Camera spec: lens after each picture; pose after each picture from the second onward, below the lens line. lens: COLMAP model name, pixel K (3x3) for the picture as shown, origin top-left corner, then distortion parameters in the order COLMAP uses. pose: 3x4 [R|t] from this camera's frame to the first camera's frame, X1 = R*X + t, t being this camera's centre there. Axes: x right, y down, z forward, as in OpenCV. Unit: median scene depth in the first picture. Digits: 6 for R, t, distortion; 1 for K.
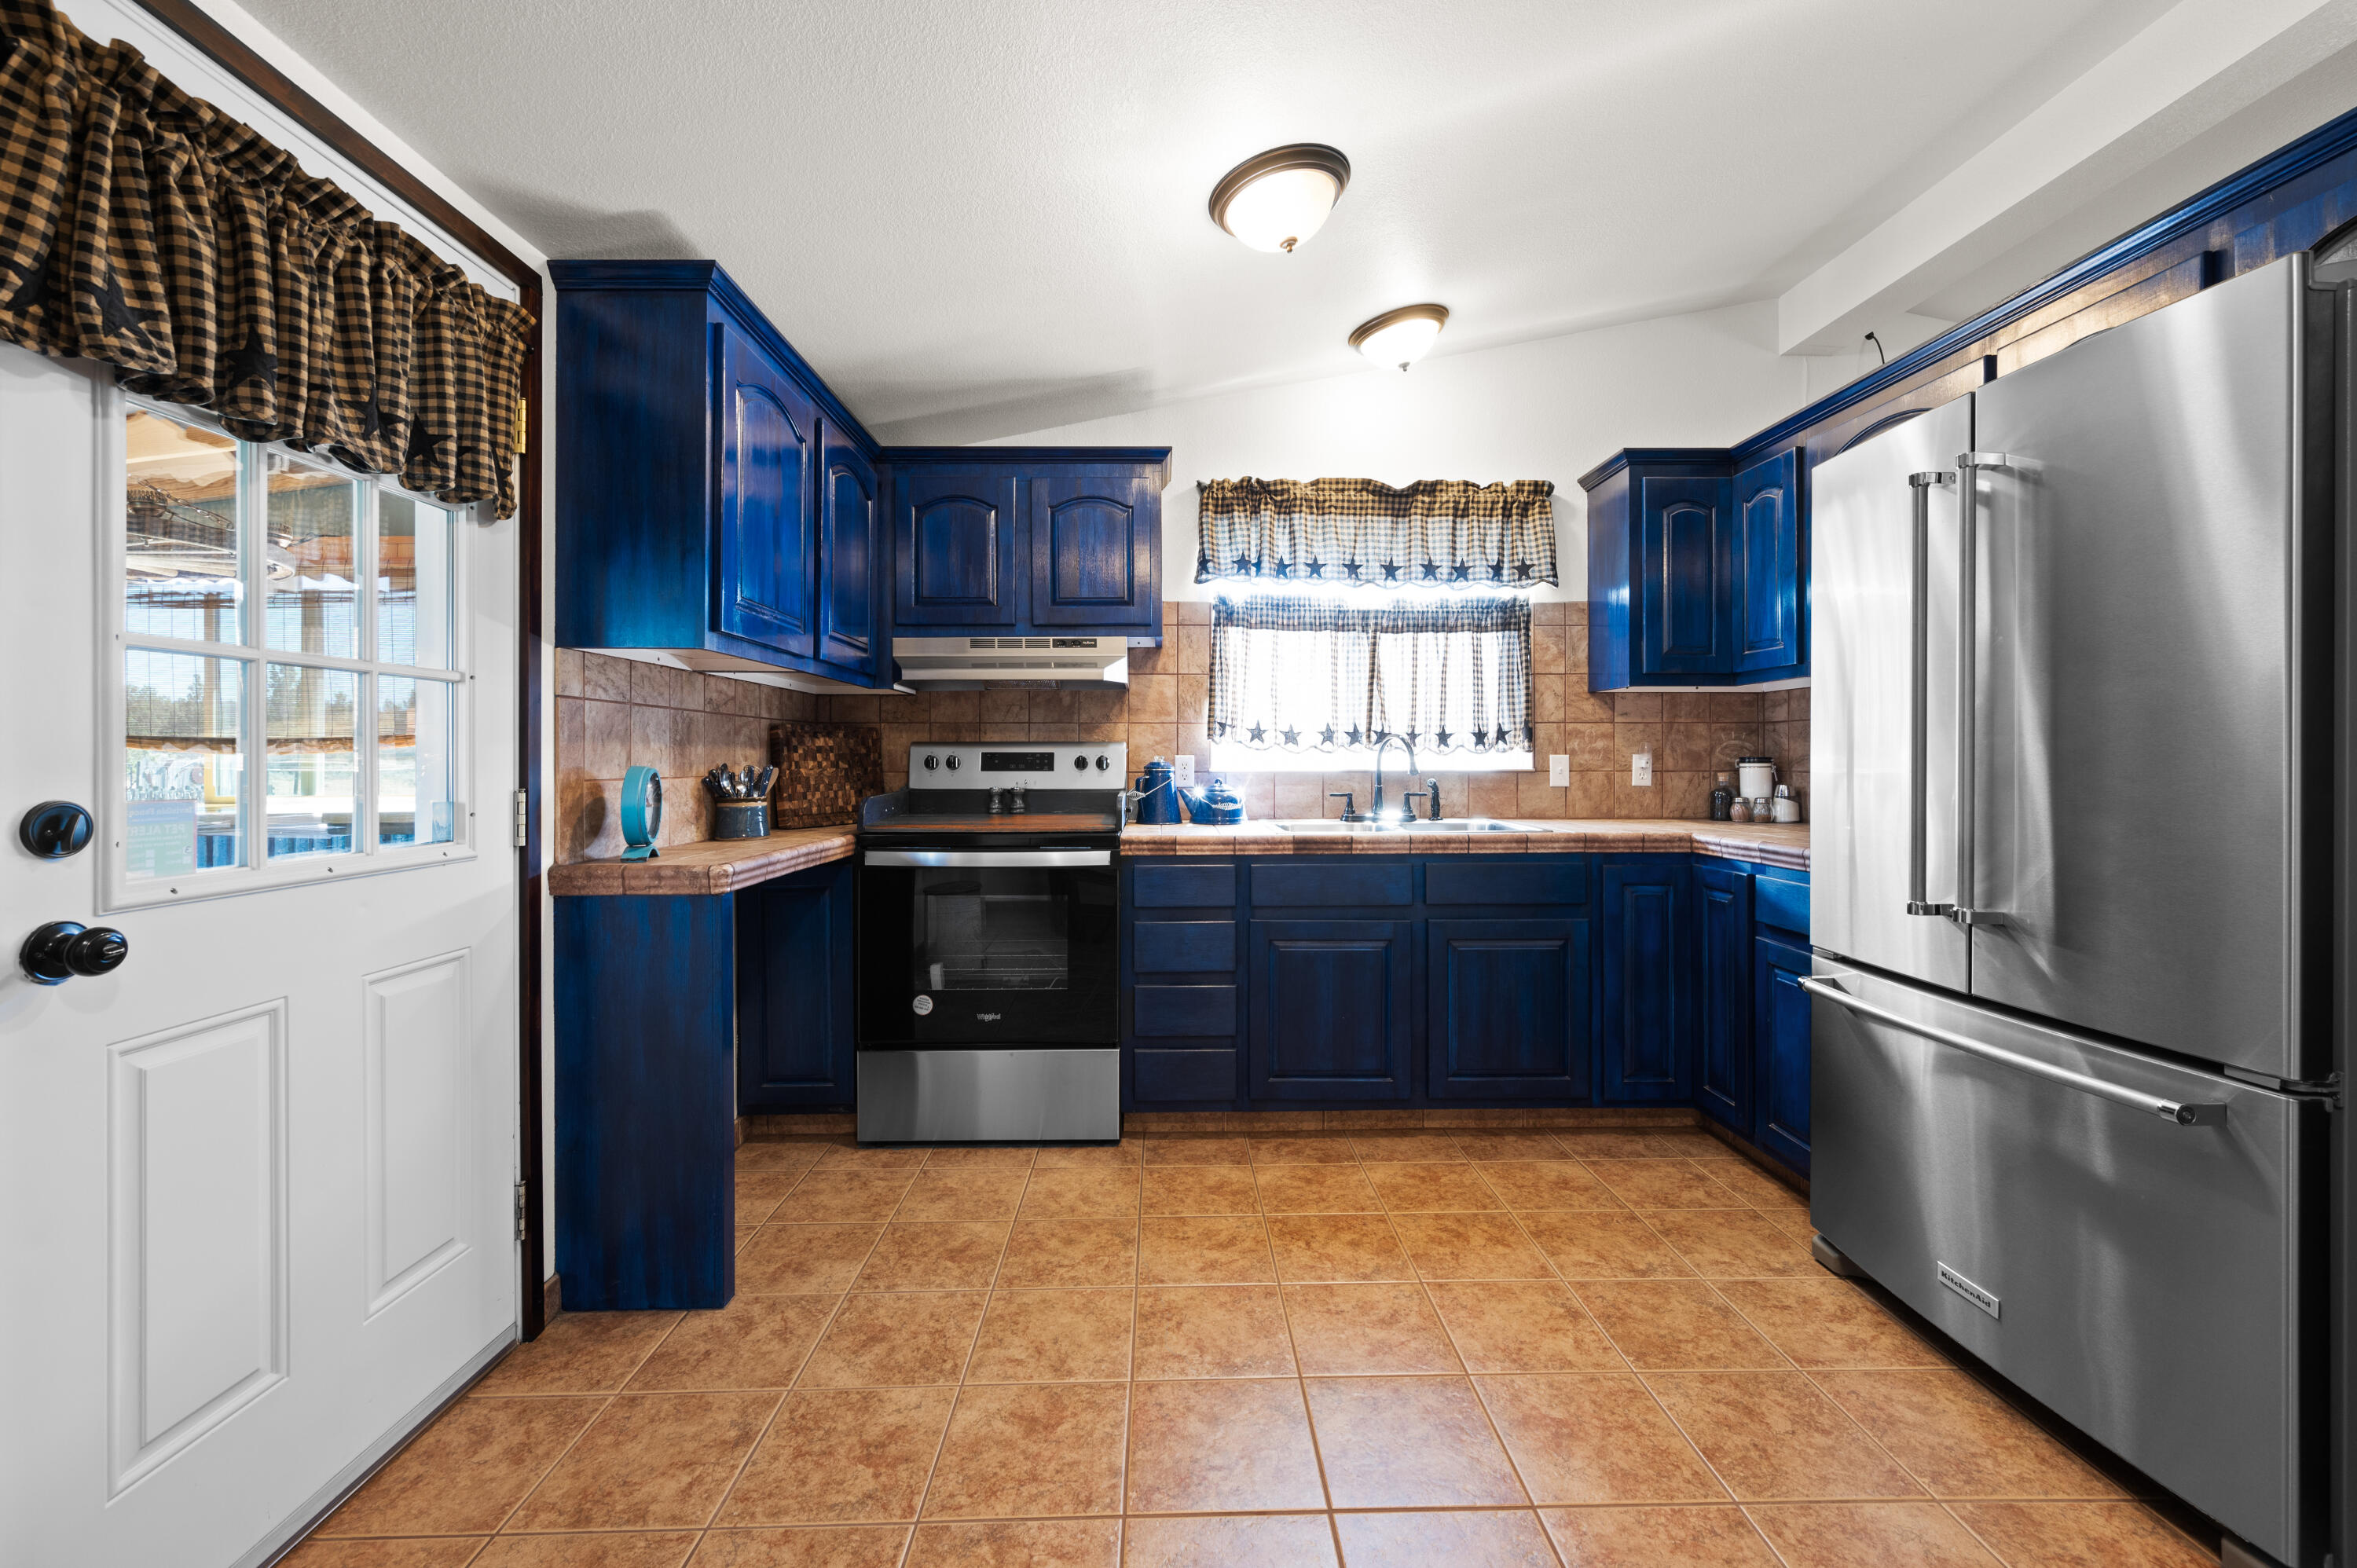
lens RADIAL K [[936.2, 0, 1177.5], [0, 936.2, 756.9], [0, 0, 1]] dist [-0.000721, 0.000112]
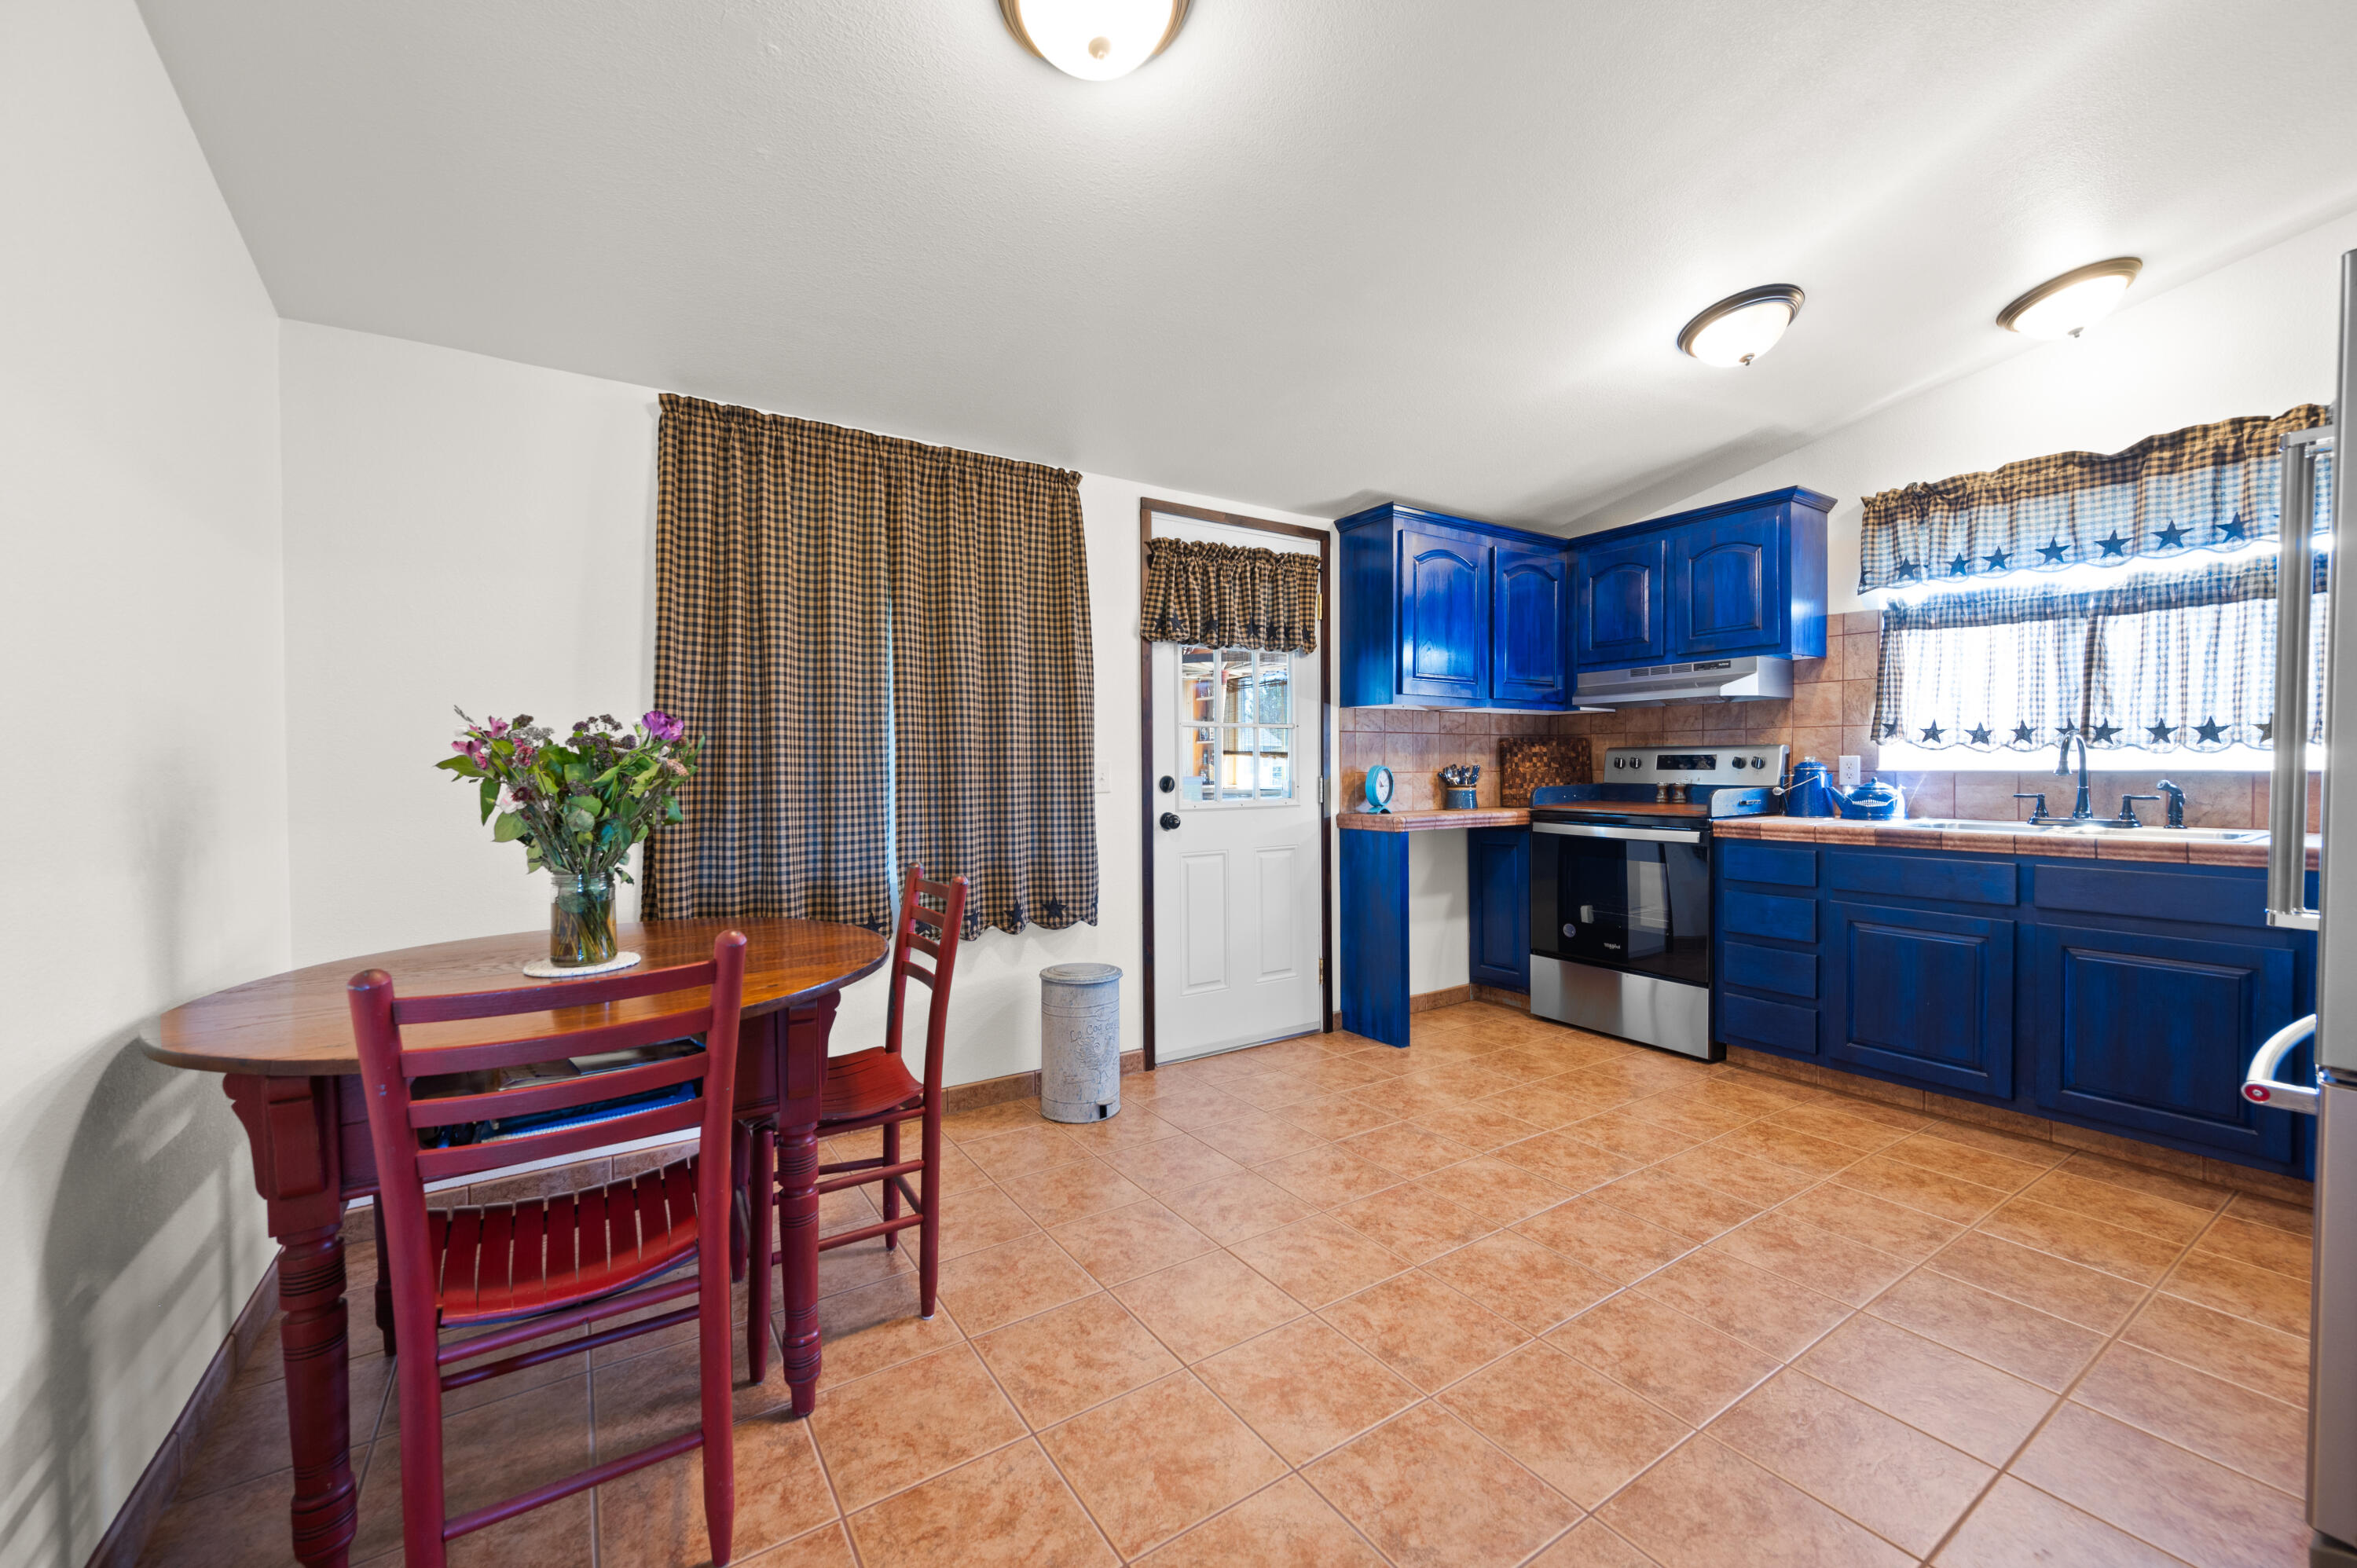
lens RADIAL K [[927.8, 0, 1178.5], [0, 927.8, 784.0], [0, 0, 1]] dist [-0.000300, 0.000020]
pose [[0.532260, 0.015877, -0.846432, 0.597633], [0.007528, 0.999696, 0.023486, -0.000052], [0.846548, -0.018873, 0.531978, -0.264399]]
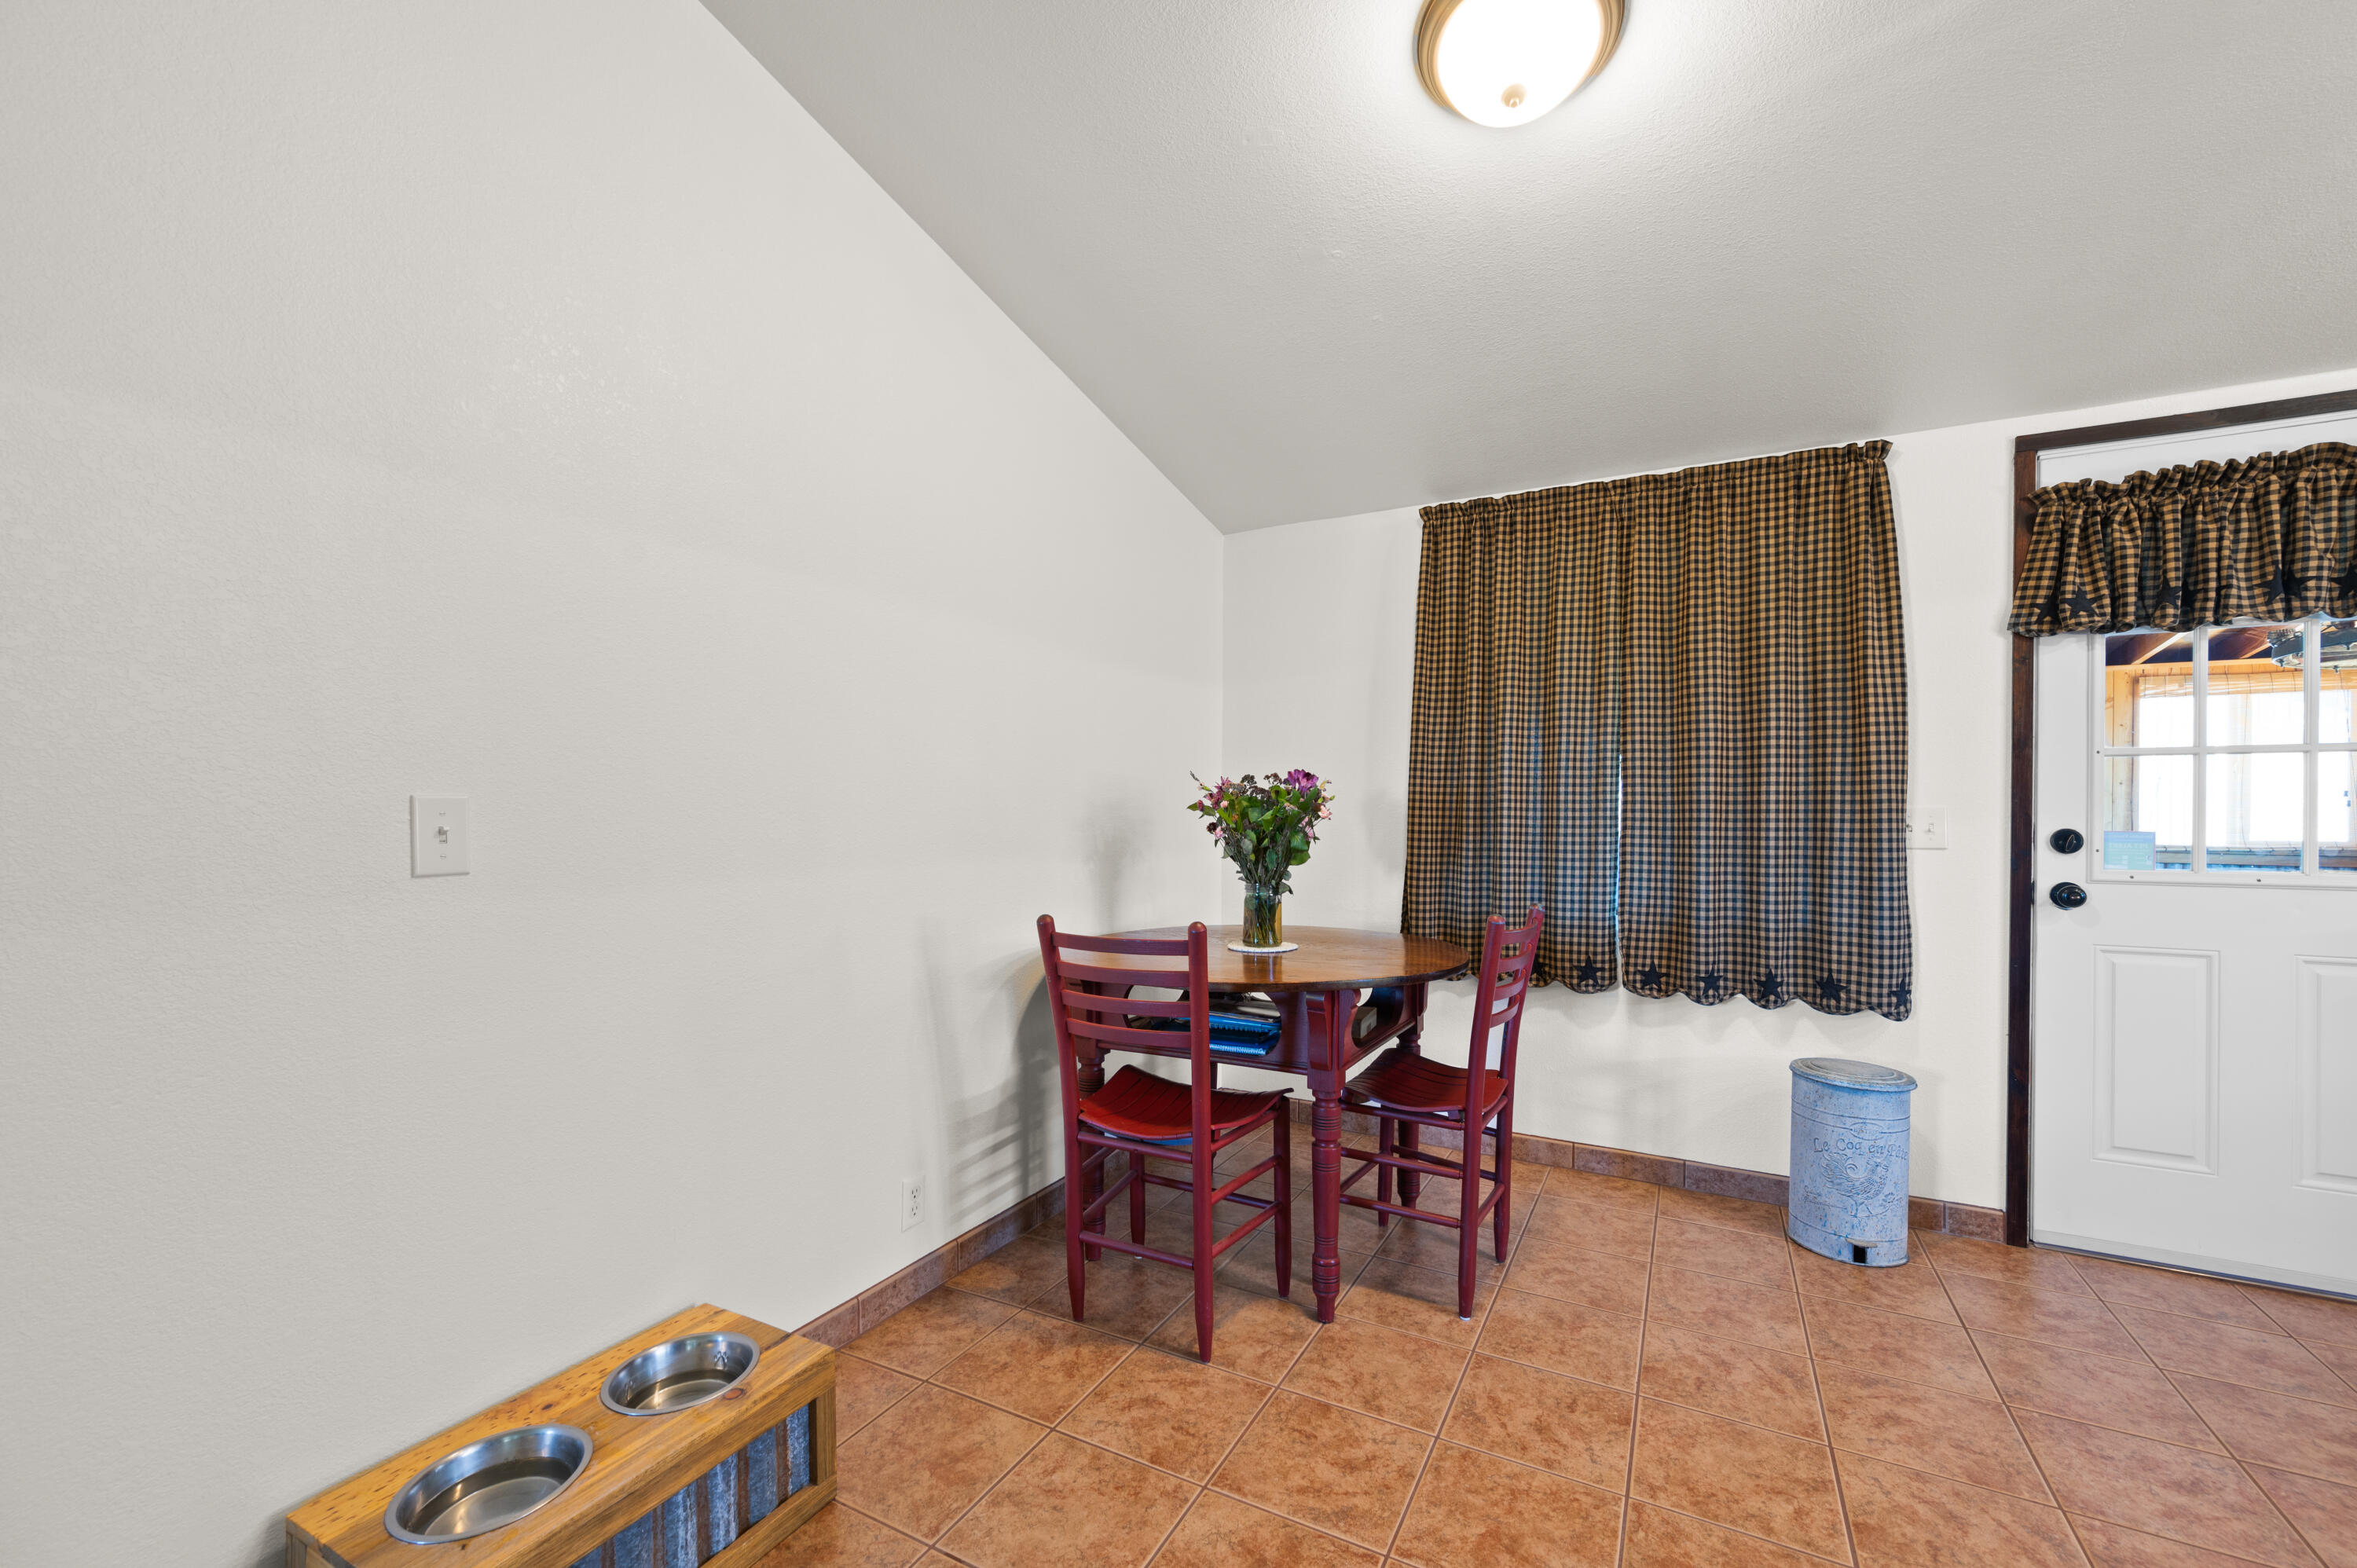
lens RADIAL K [[939.4, 0, 1185.3], [0, 939.4, 819.8], [0, 0, 1]] dist [-0.000064, 0.000037]
pose [[-0.493720, 0.008500, -0.869580, 0.684927], [0.000429, 0.999954, 0.009530, 0.001079], [0.869621, 0.004332, -0.493701, 0.102617]]
